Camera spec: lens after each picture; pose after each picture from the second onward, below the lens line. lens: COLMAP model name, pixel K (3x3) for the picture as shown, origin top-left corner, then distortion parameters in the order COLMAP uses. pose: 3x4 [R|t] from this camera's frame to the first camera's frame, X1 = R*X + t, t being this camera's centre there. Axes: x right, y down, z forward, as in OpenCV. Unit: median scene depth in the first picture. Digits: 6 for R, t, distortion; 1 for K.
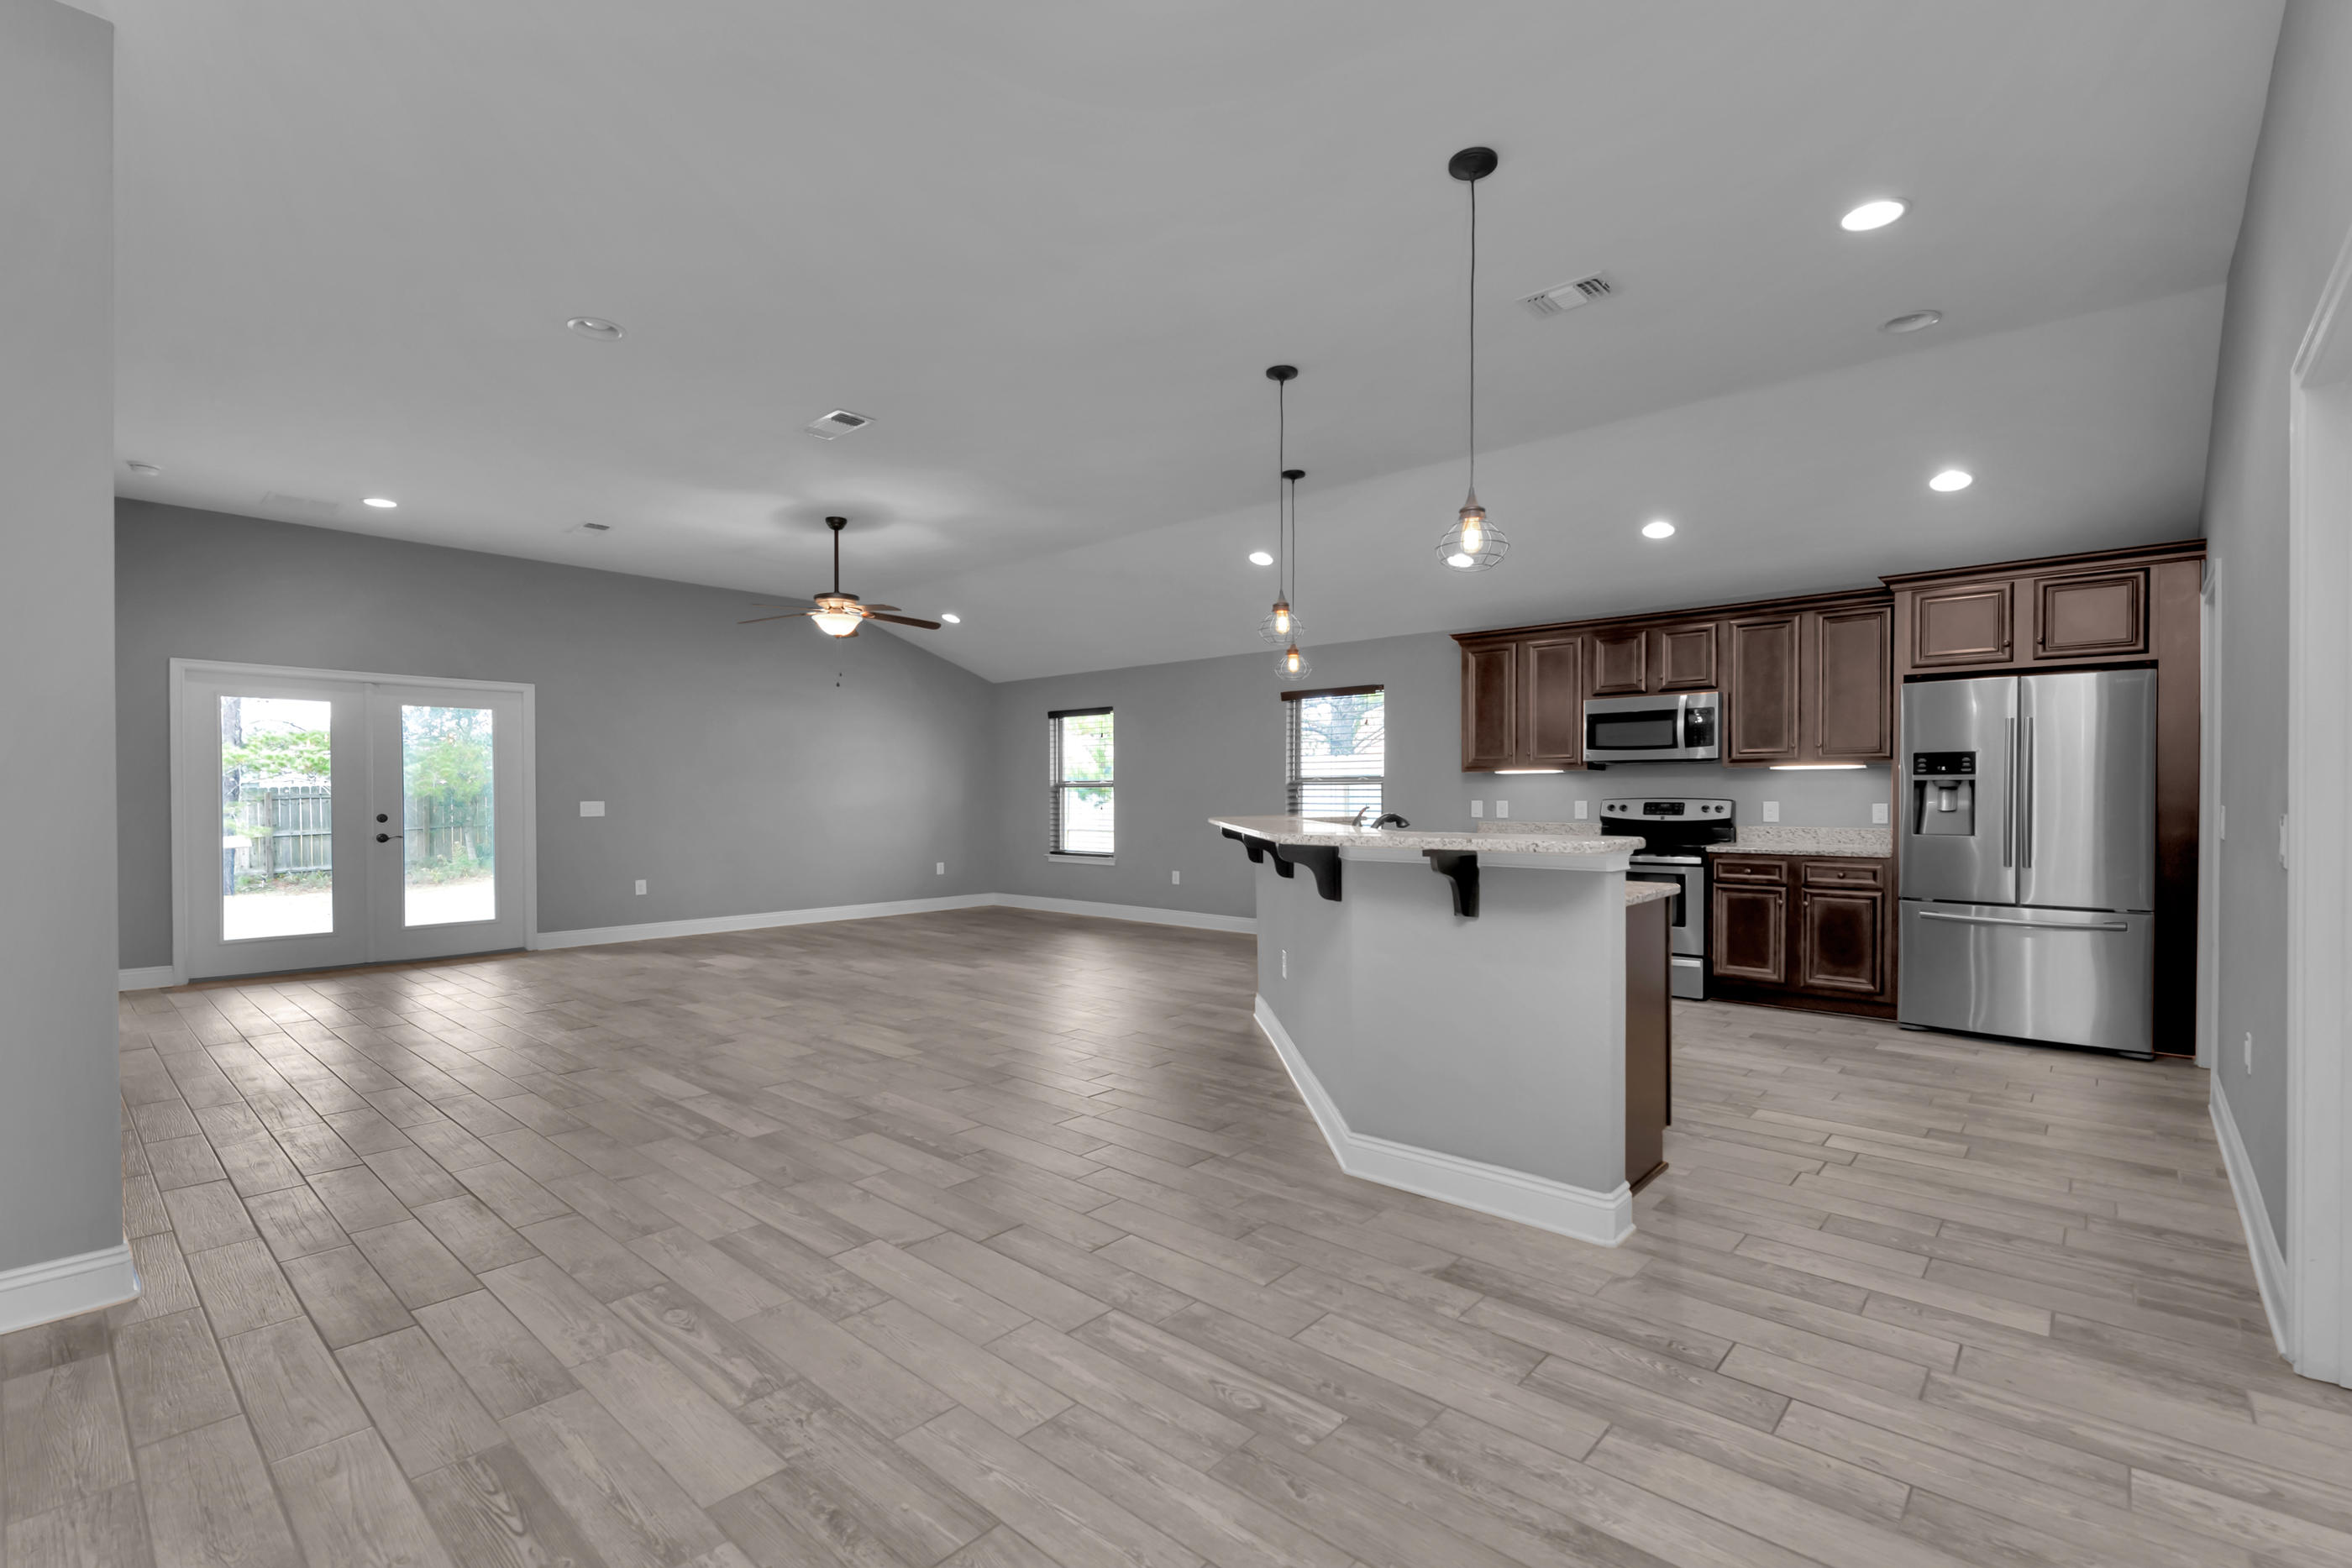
lens RADIAL K [[1069.0, 0, 1224.1], [0, 1069.0, 810.0], [0, 0, 1]] dist [0.000431, 0.000370]
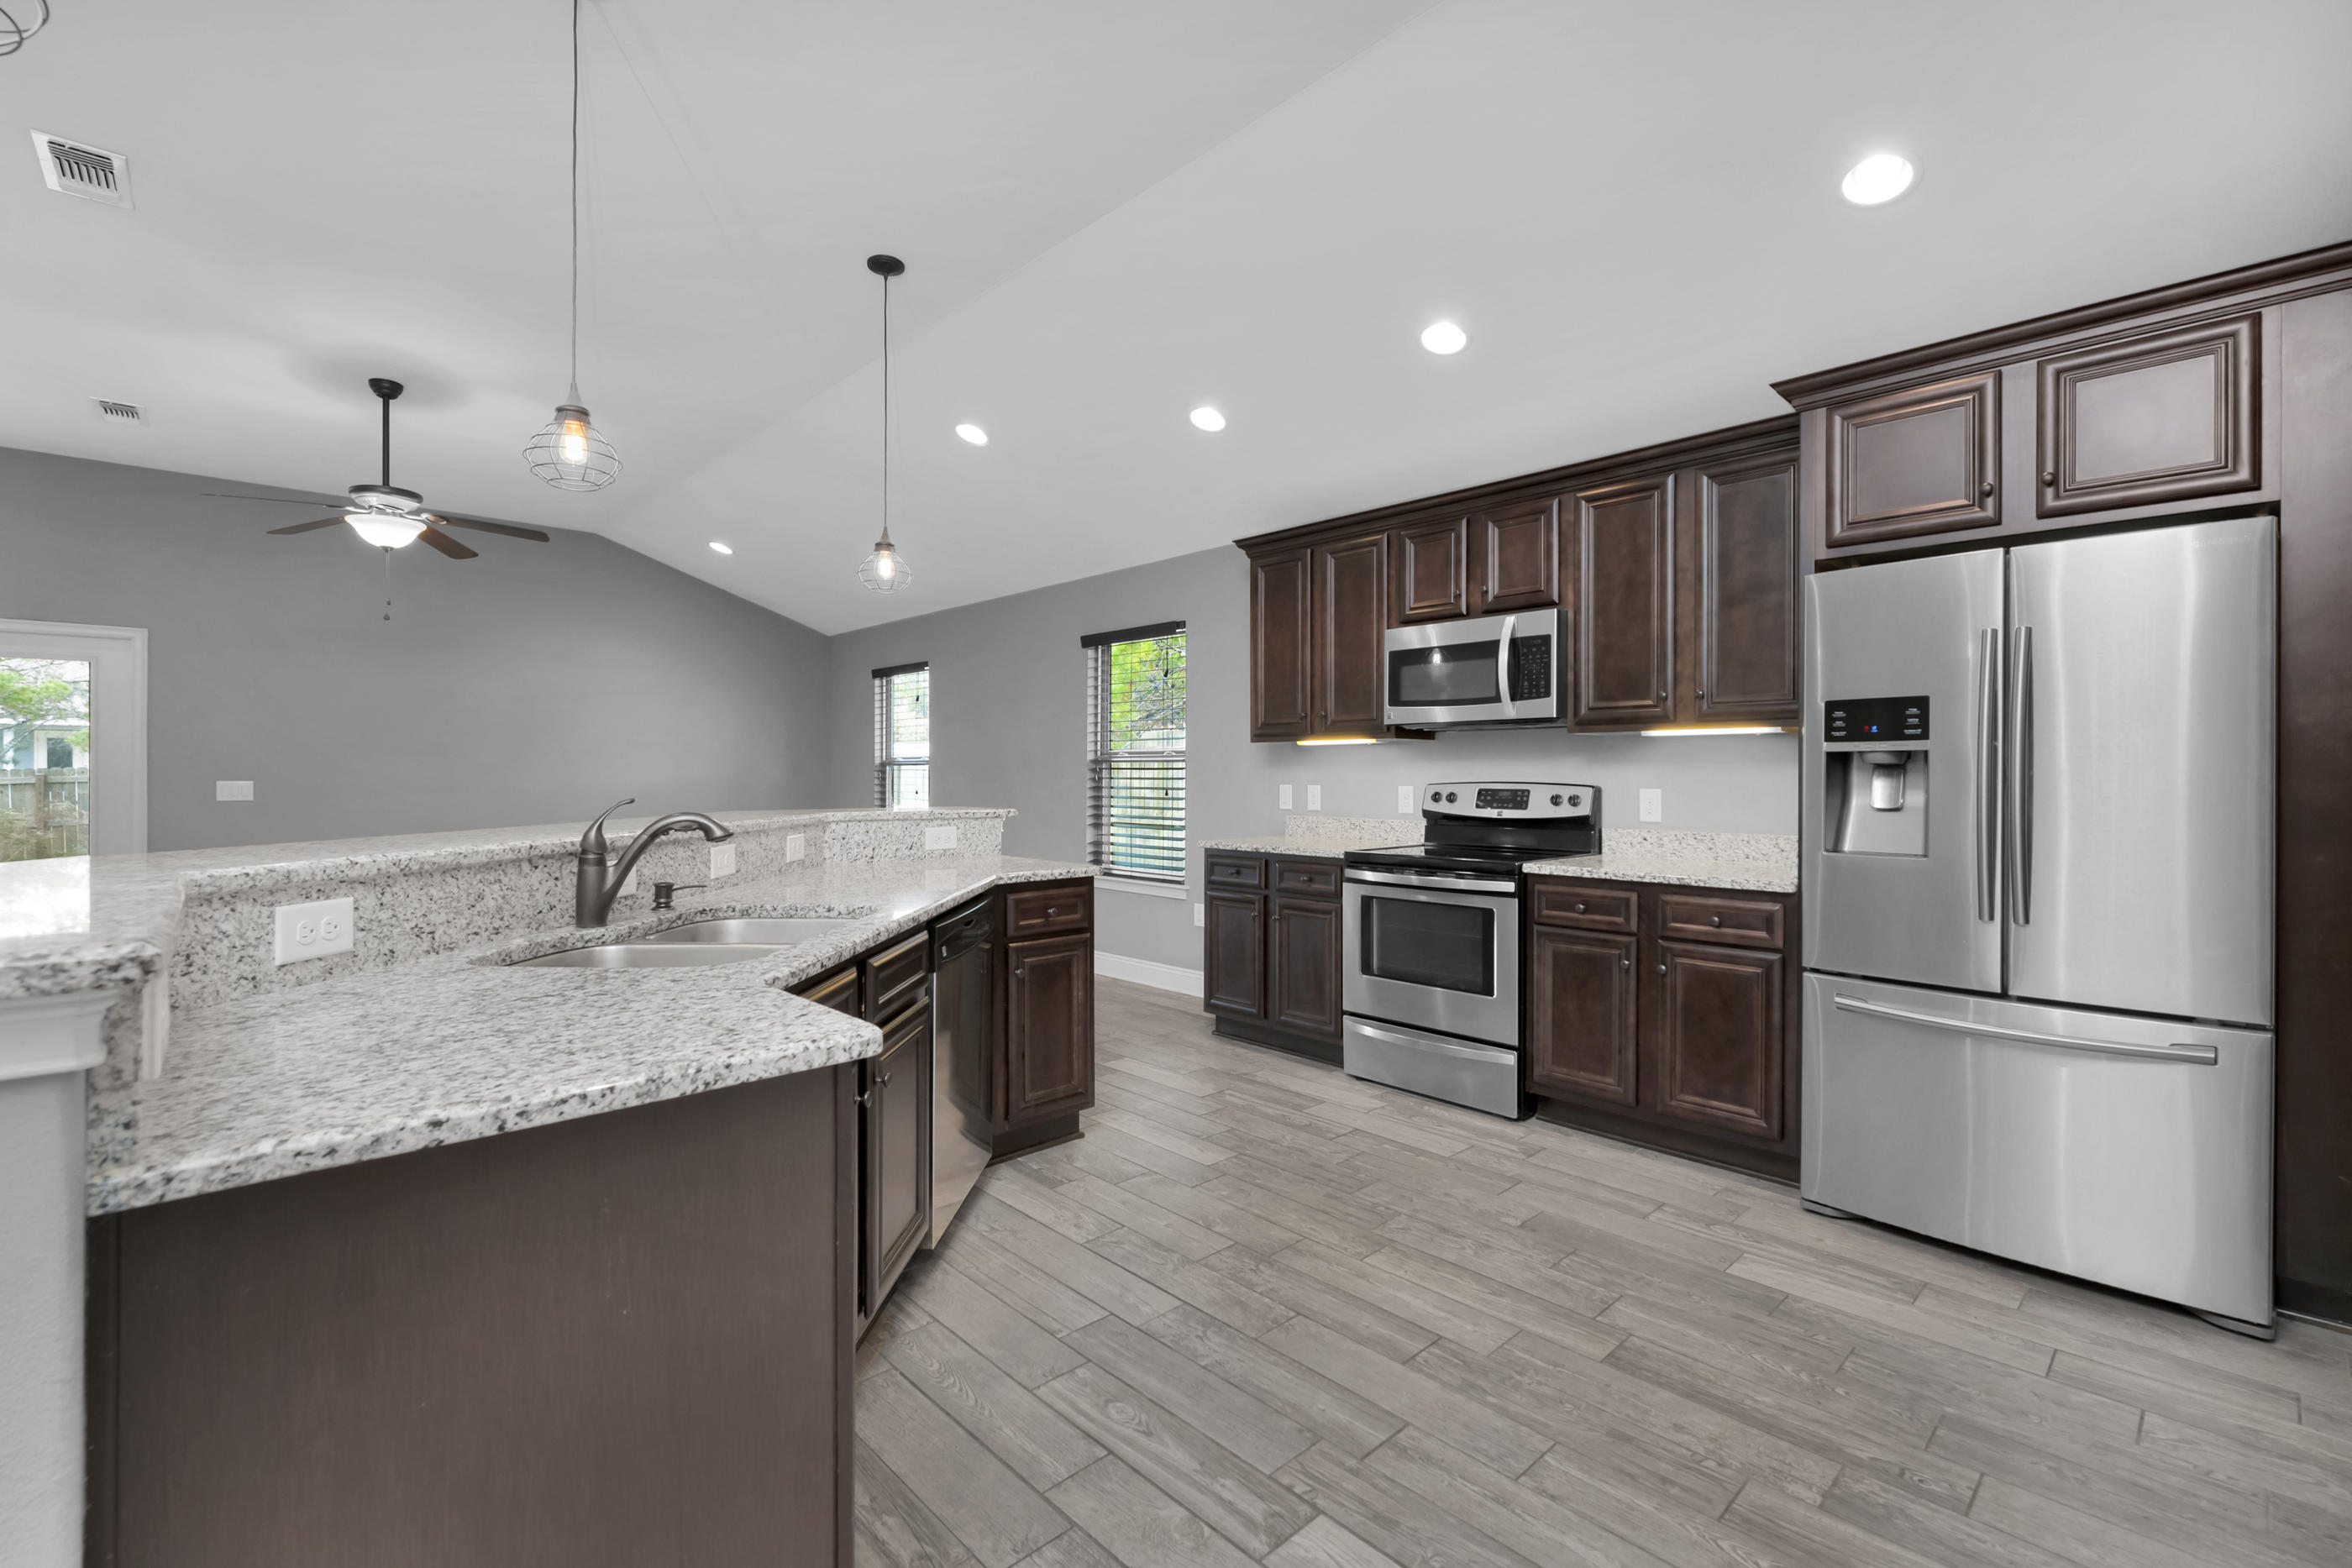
lens RADIAL K [[1054.4, 0, 1343.8], [0, 1054.4, 782.0], [0, 0, 1]] dist [-0.001589, -0.000884]
pose [[0.999783, 0.003960, -0.020470, 0.361423], [-0.004144, 0.999951, -0.008991, -0.005956], [0.020434, 0.009074, 0.999750, 0.406009]]
